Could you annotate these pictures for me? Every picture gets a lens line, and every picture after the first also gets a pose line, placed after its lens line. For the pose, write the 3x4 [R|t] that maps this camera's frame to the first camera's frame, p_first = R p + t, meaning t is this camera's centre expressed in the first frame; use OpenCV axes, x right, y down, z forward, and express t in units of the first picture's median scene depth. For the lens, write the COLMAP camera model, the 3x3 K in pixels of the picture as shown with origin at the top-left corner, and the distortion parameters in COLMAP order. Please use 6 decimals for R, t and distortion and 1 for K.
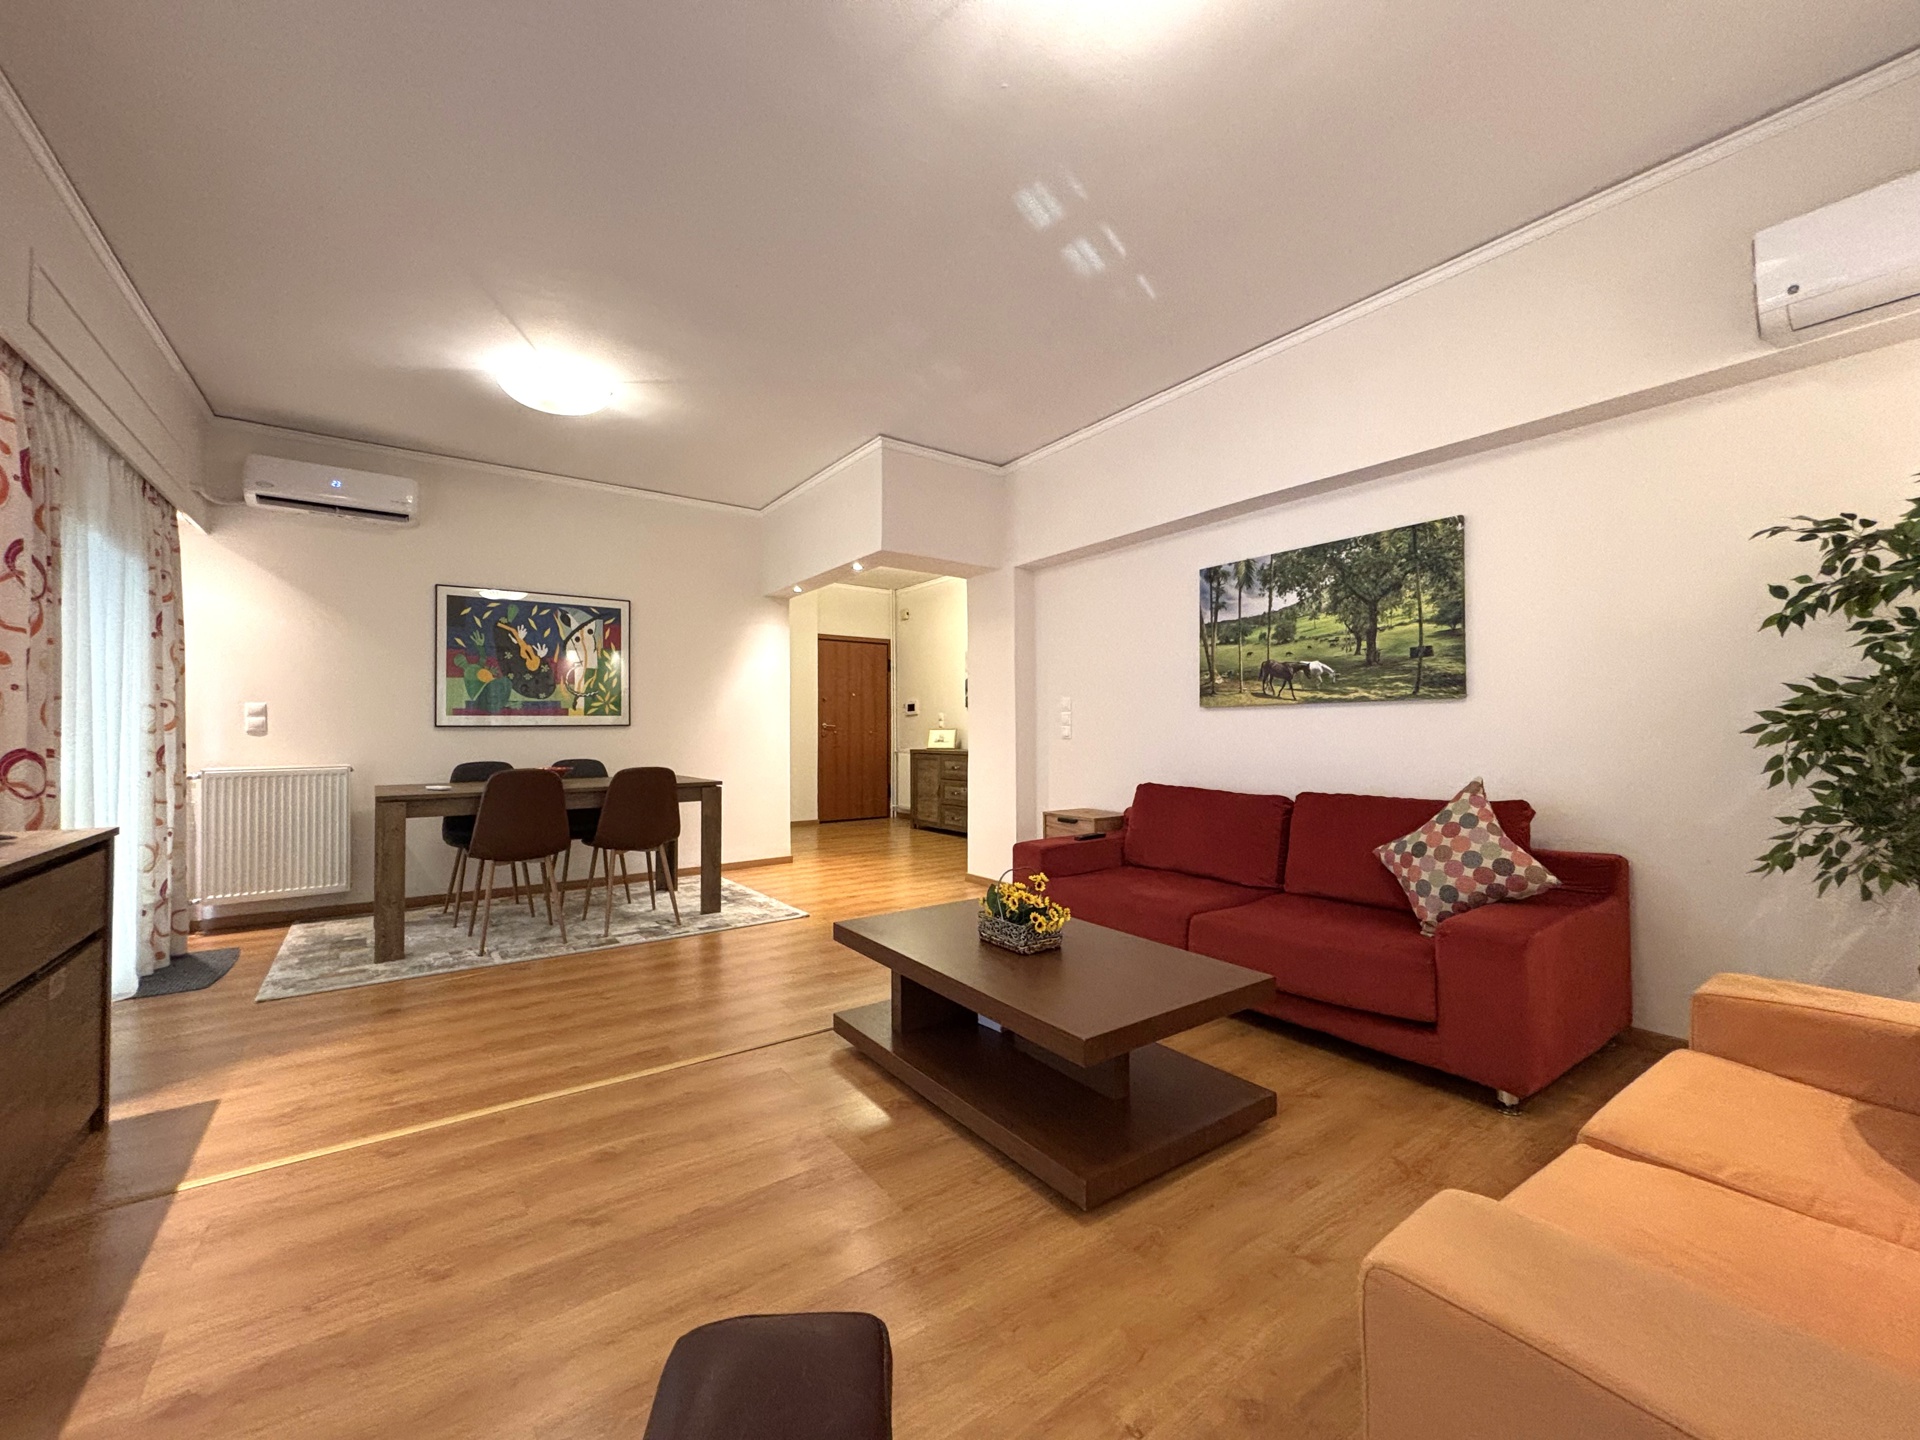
lens RADIAL K [[767.1, 0, 960.0], [0, 767.1, 720.0], [0, 0, 1]] dist [-0.000915, -0.000202]
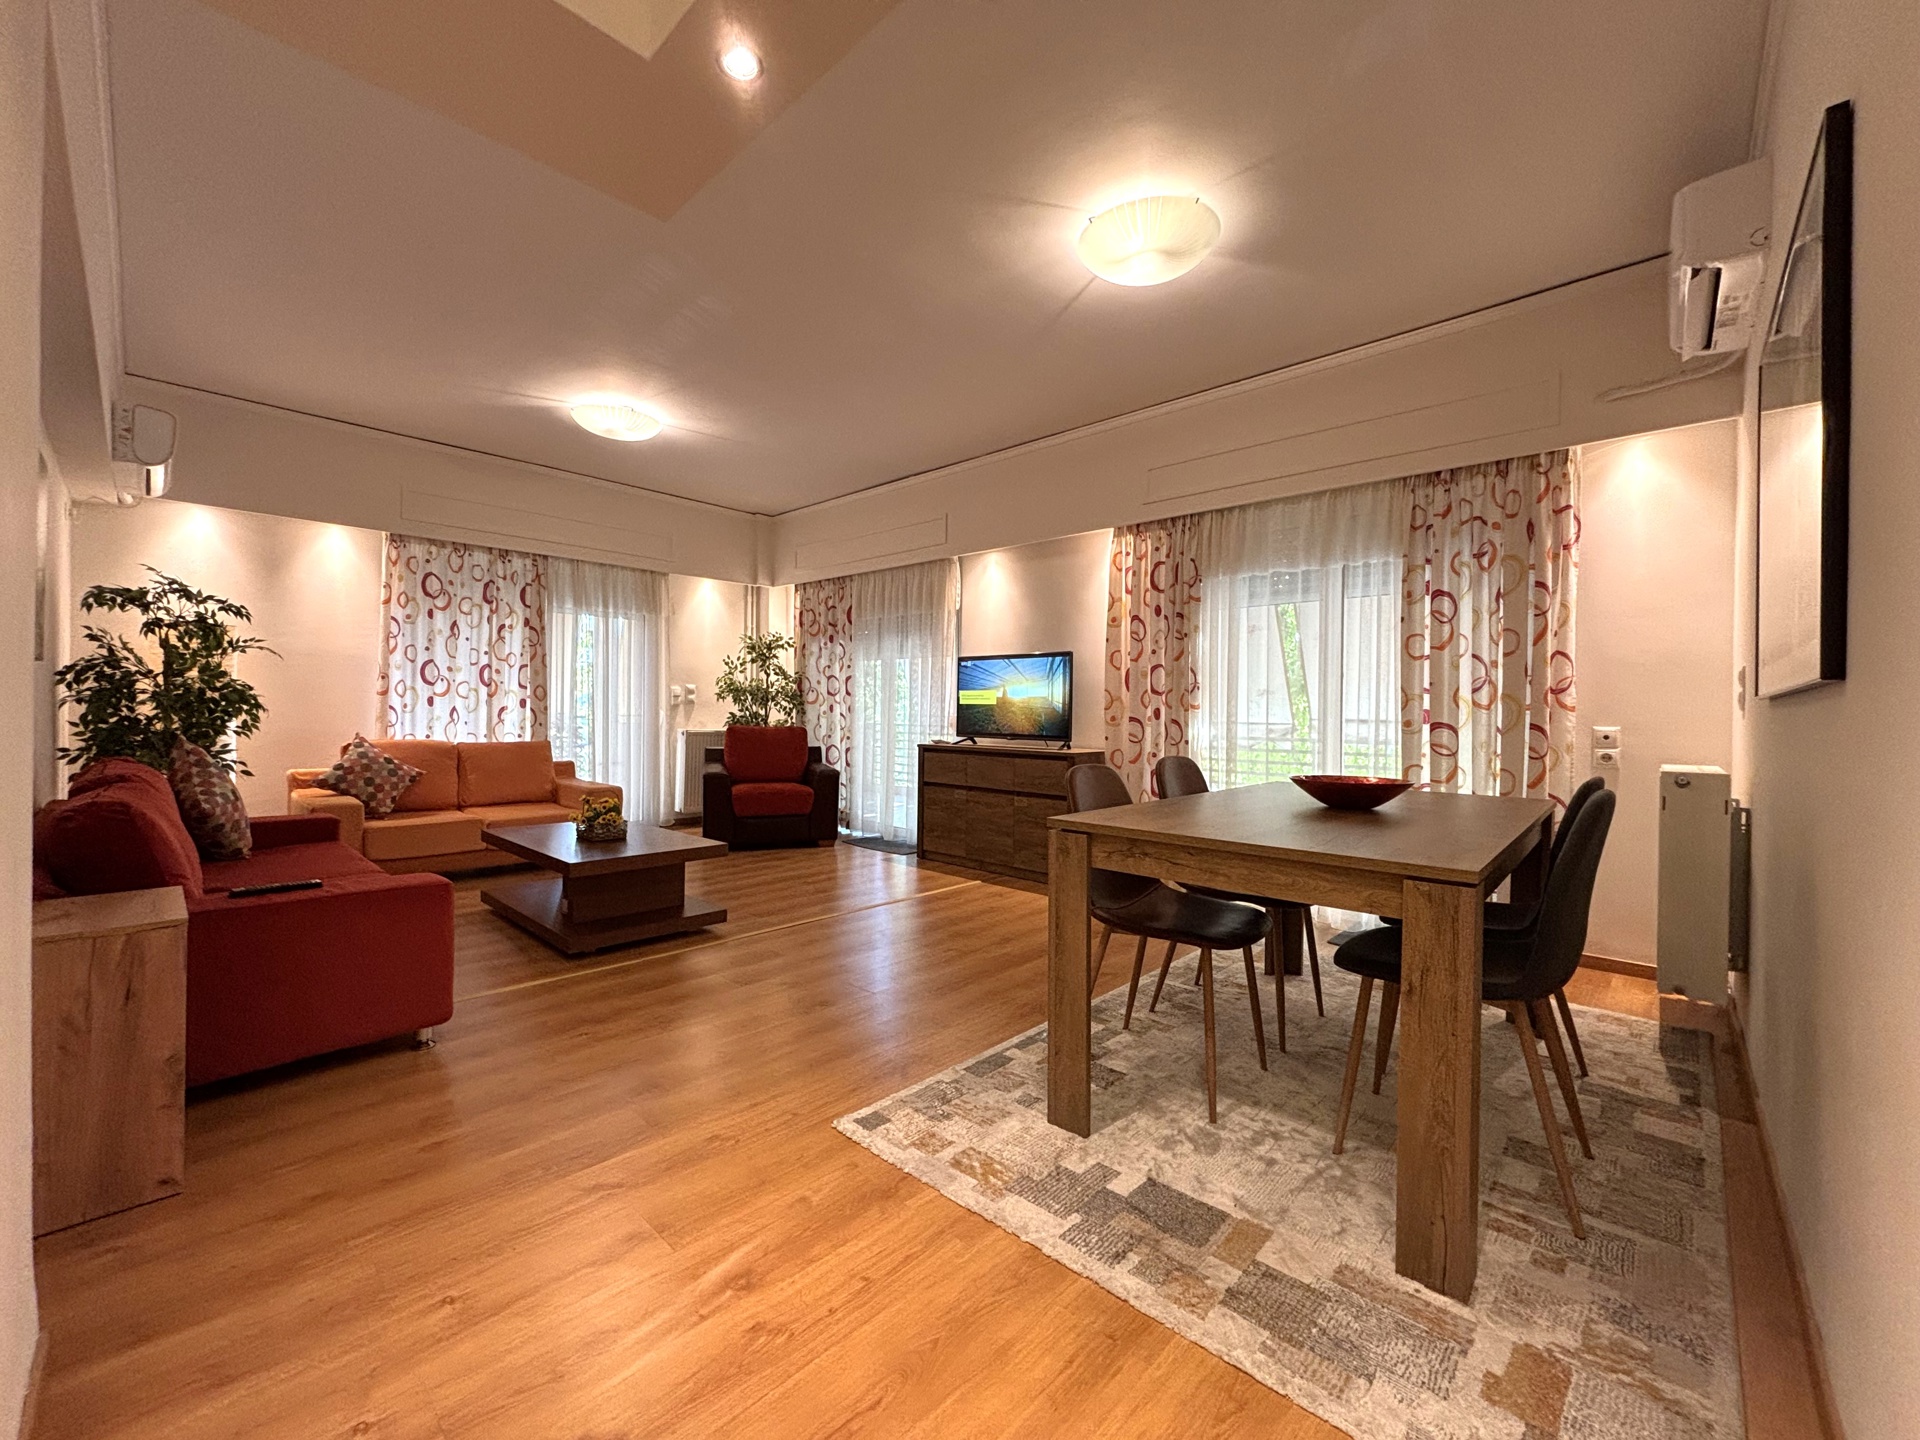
lens RADIAL K [[767.1, 0, 960.0], [0, 767.1, 720.0], [0, 0, 1]] dist [-0.000915, -0.000202]
pose [[-0.978207, 0.000697, -0.207631, -0.223810], [0.000137, 0.999996, 0.002711, 0.033802], [0.207632, 0.002623, -0.978203, 1.808494]]
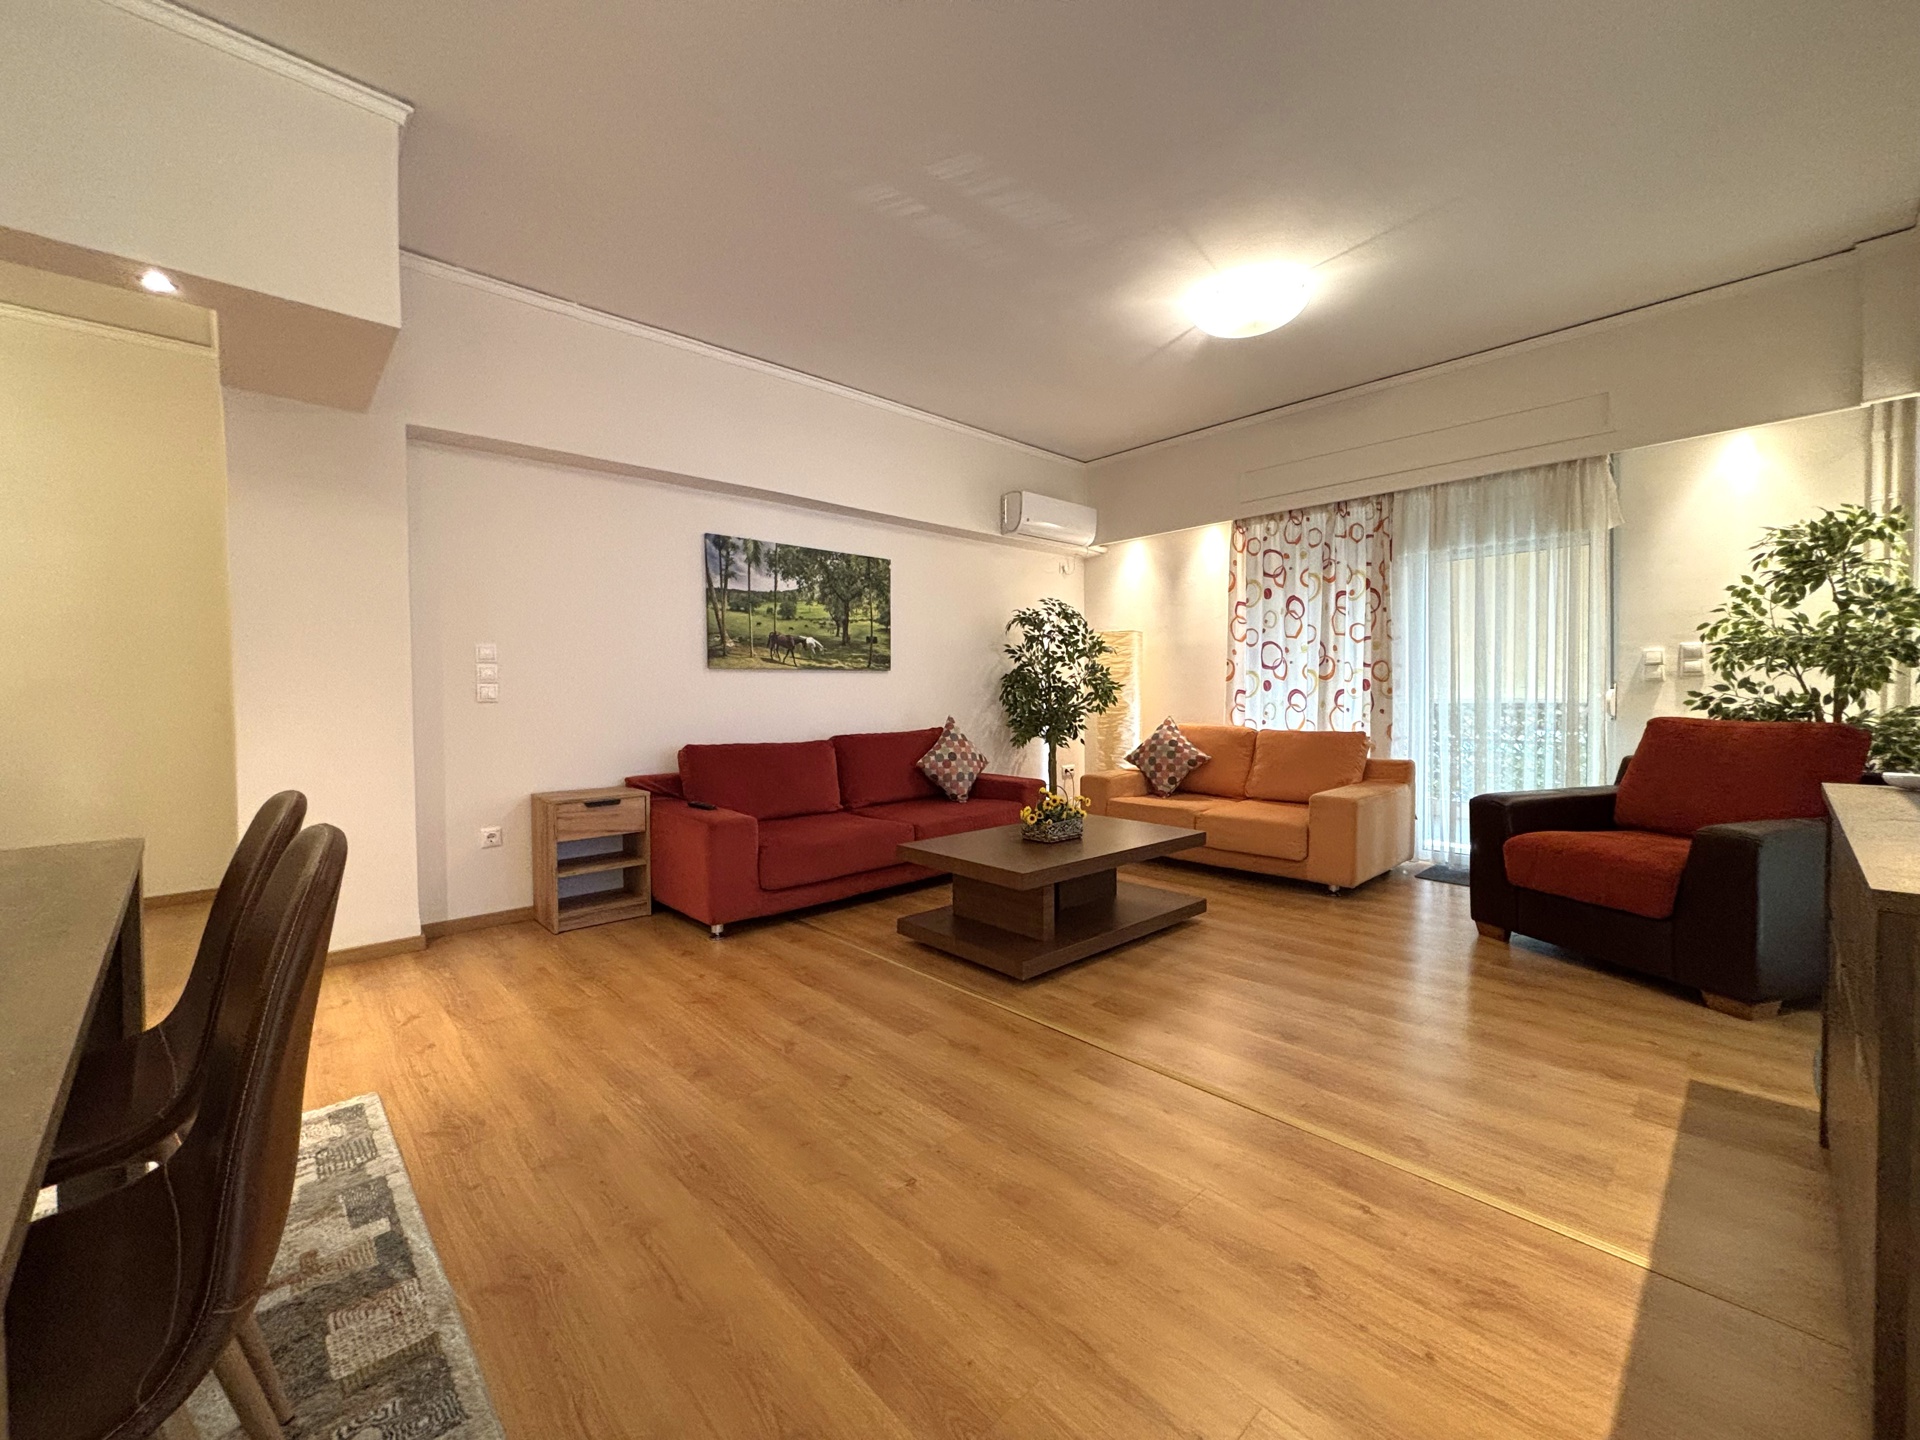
lens RADIAL K [[775.0, 0, 960.0], [0, 775.0, 720.0], [0, 0, 1]] dist [0.000096, 0.000051]
pose [[-0.144118, -0.022535, 0.989304, -0.863273], [-0.000314, 0.999742, 0.022727, 0.033160], [-0.989560, 0.002965, -0.144088, 0.919971]]
